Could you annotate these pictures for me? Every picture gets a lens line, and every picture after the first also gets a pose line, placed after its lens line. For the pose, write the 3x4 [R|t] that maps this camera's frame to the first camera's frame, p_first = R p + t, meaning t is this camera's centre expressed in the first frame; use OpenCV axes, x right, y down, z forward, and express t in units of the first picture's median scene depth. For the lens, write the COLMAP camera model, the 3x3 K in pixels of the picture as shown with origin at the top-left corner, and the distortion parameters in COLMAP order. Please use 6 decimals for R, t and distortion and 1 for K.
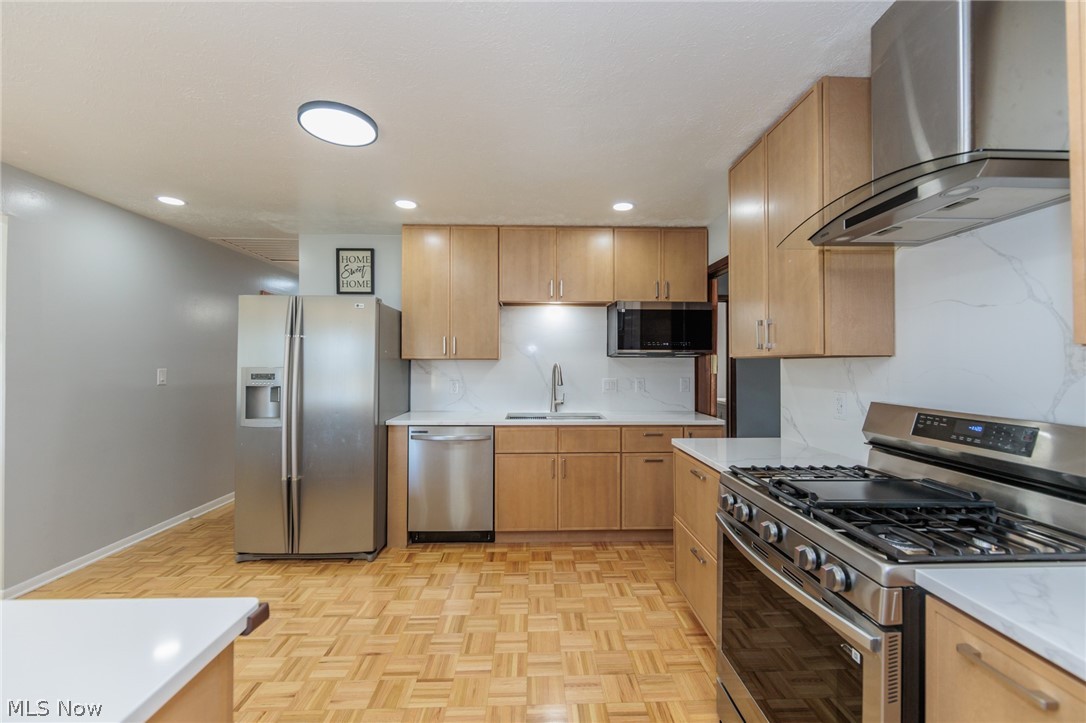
lens RADIAL K [[436.3, 0, 543.0], [0, 436.3, 361.5], [0, 0, 1]] dist [-0.003172, -0.000157]
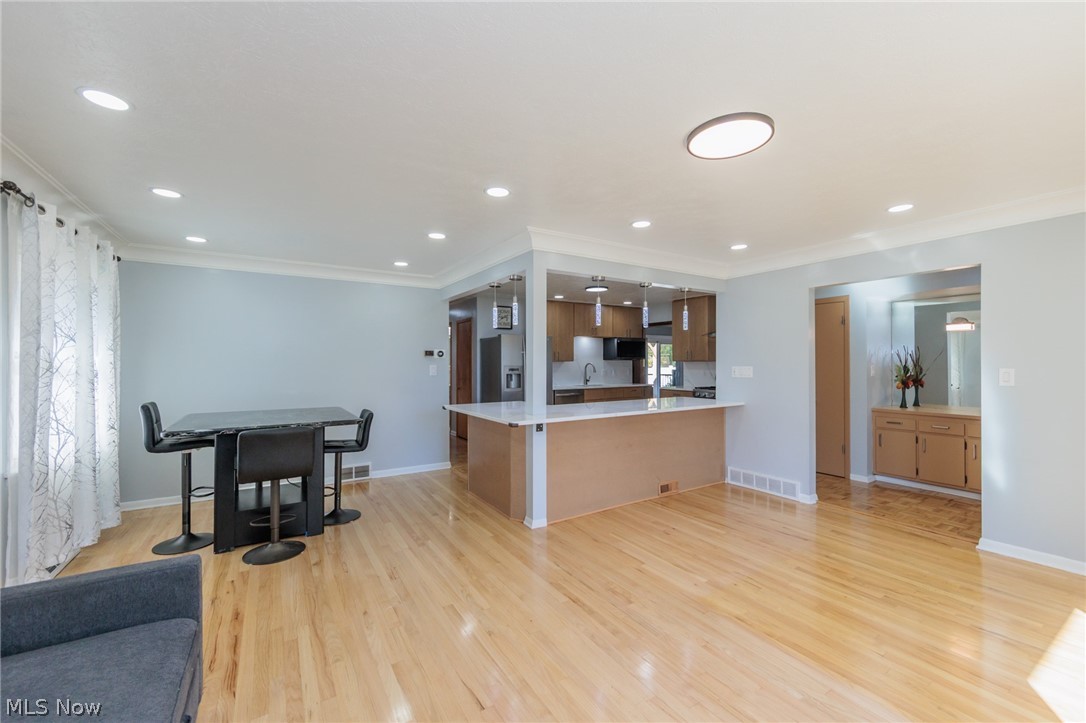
lens RADIAL K [[441.0, 0, 553.6], [0, 441.0, 360.9], [0, 0, 1]] dist [-0.003208, 0.000008]
pose [[0.856930, -0.003917, 0.515418, -1.408251], [0.002117, 0.999989, 0.004081, -0.017487], [-0.515429, -0.002406, 0.856929, -0.937687]]
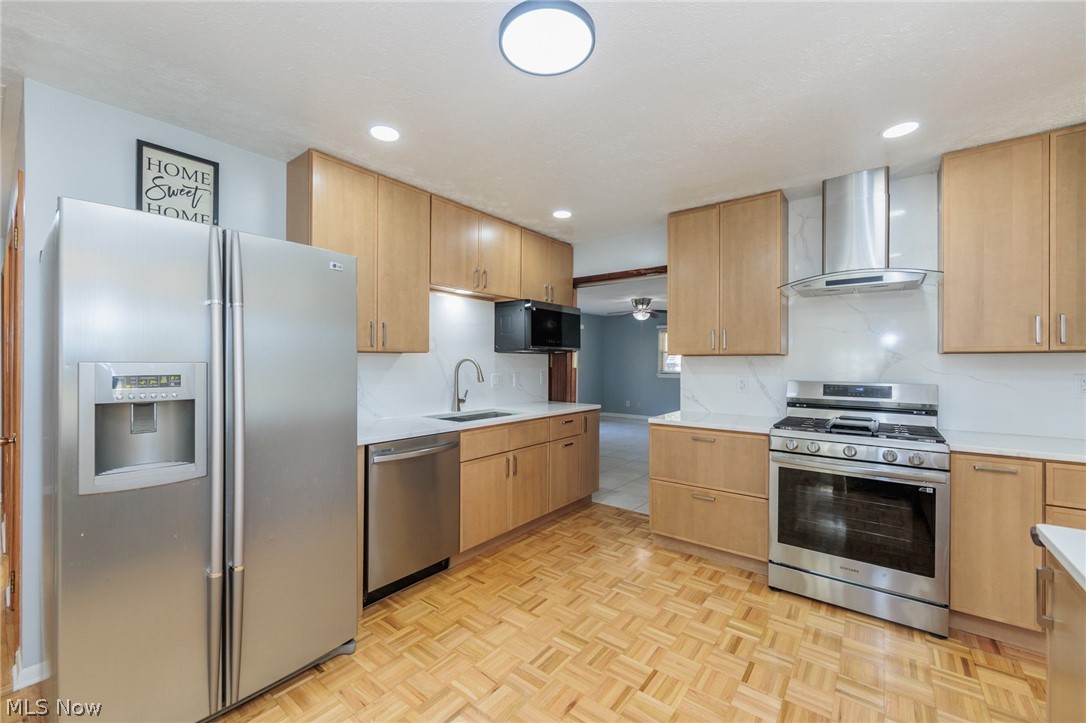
lens RADIAL K [[436.3, 0, 543.0], [0, 436.3, 361.5], [0, 0, 1]] dist [-0.003172, -0.000157]
pose [[0.638910, 0.001266, 0.769281, -0.619608], [-0.007348, 0.999963, 0.004457, 0.006325], [-0.769247, -0.008501, 0.638895, 0.303068]]
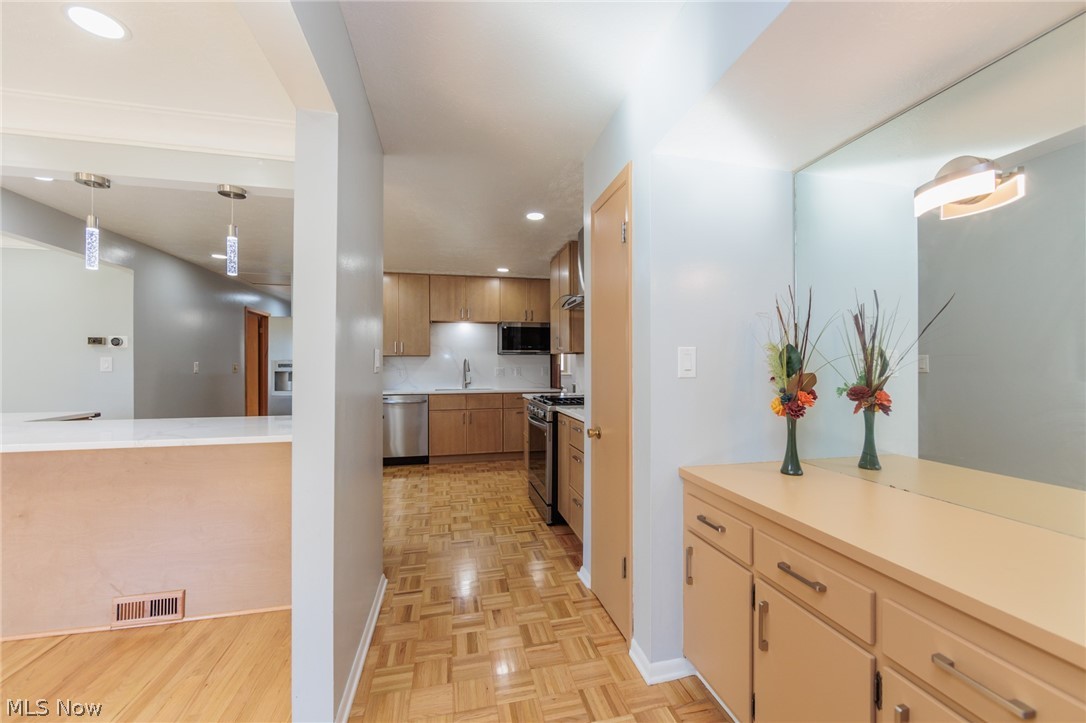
lens RADIAL K [[429.9, 0, 548.0], [0, 429.9, 364.5], [0, 0, 1]] dist [-0.000233, 0.000096]
pose [[0.979370, -0.004364, 0.202030, 0.006227], [0.003776, 0.999987, 0.003298, 0.024239], [-0.202042, -0.002467, 0.979374, -0.689669]]
